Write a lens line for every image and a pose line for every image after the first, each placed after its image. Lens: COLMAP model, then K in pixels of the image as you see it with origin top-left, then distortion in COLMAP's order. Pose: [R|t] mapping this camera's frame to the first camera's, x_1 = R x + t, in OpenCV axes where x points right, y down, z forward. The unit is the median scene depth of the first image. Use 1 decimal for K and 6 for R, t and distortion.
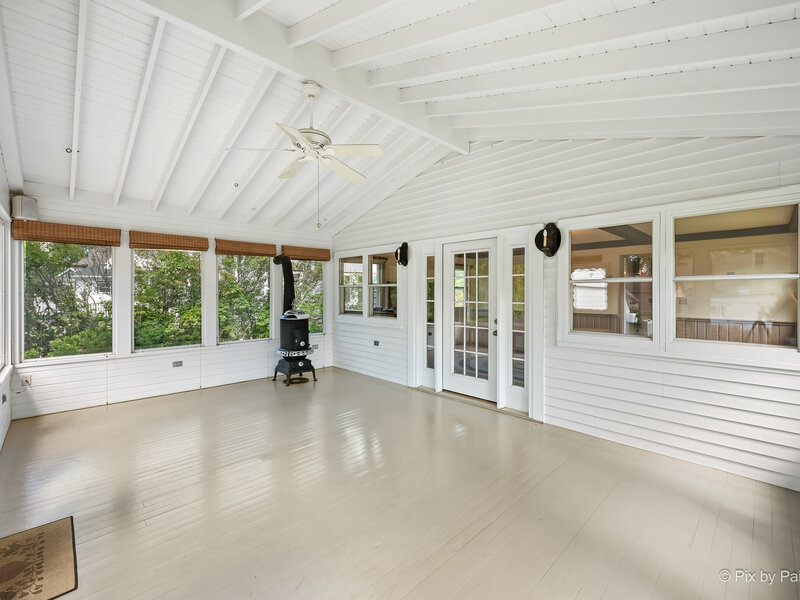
lens RADIAL K [[358.3, 0, 400.1], [0, 358.3, 291.8], [0, 0, 1]] dist [0.000081, 0.000196]
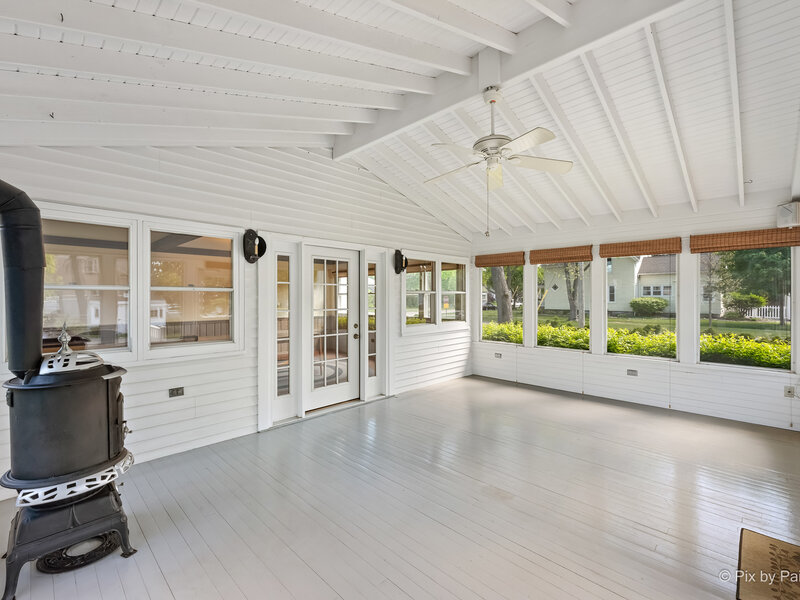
lens RADIAL K [[358.3, 0, 402.3], [0, 358.3, 300.7], [0, 0, 1]] dist [0.000081, 0.000196]
pose [[-0.029370, -0.001853, 0.999567, -0.720170], [0.006684, 0.999976, 0.002050, 0.002568], [-0.999546, 0.006741, -0.029357, 0.751238]]
